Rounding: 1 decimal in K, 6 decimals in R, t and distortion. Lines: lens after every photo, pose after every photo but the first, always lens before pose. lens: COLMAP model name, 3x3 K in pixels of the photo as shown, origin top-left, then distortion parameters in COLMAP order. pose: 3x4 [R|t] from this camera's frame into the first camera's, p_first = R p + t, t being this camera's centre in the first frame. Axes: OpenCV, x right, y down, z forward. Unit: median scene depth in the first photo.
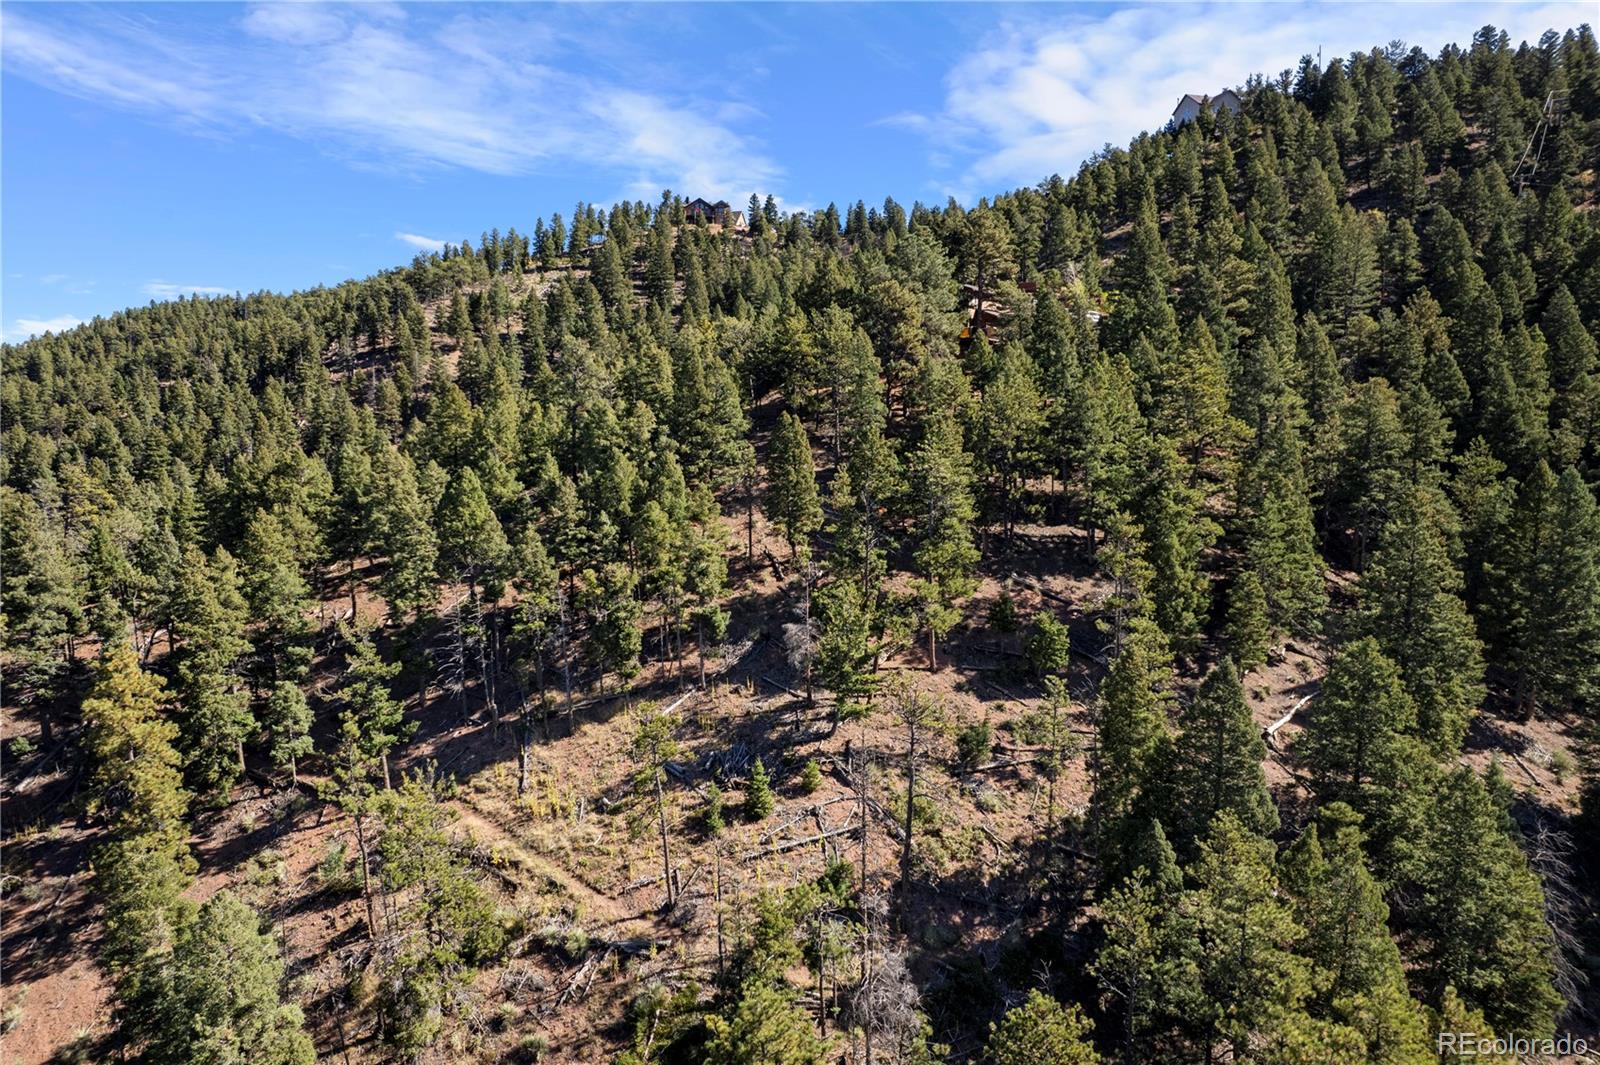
lens RADIAL K [[1027.7, 0, 800.0], [0, 1027.7, 532.5], [0, 0, 1]] dist [-0.073466, 0.068740]
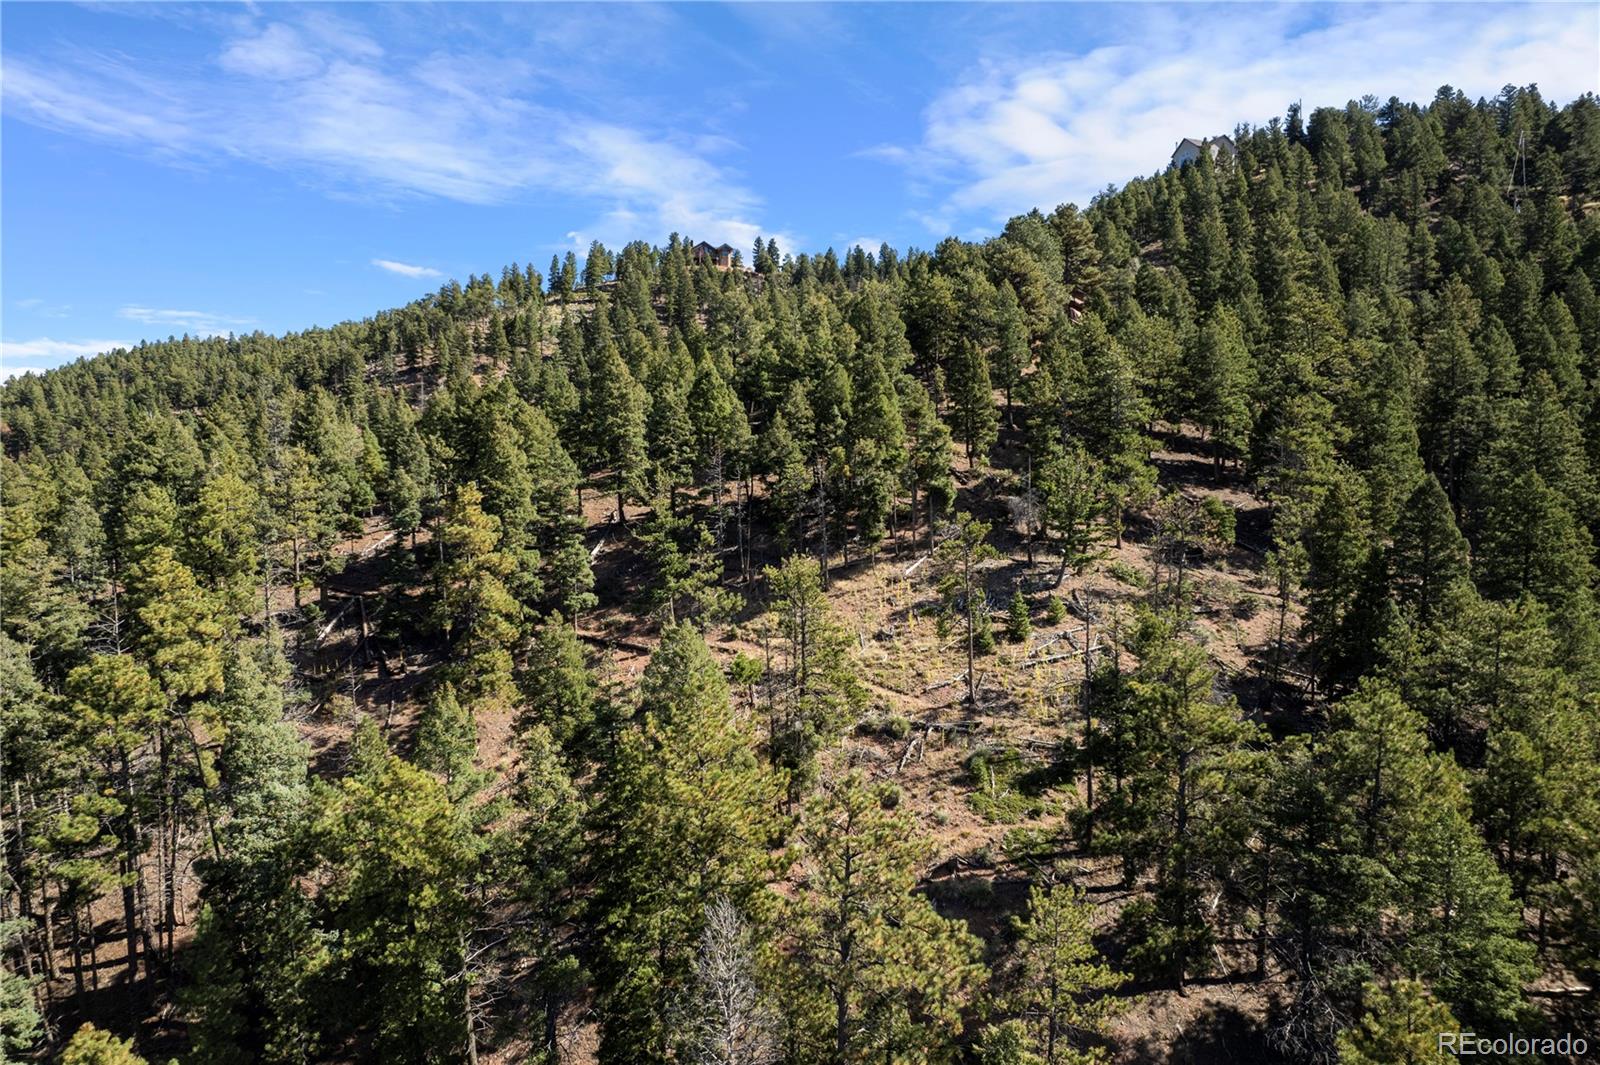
lens RADIAL K [[1027.7, 0, 800.0], [0, 1027.7, 532.5], [0, 0, 1]] dist [-0.073466, 0.068740]
pose [[0.998675, -0.001720, 0.051424, -0.205686], [0.005074, 0.997862, -0.065162, 0.136959], [-0.051202, 0.065336, 0.996549, -0.086477]]
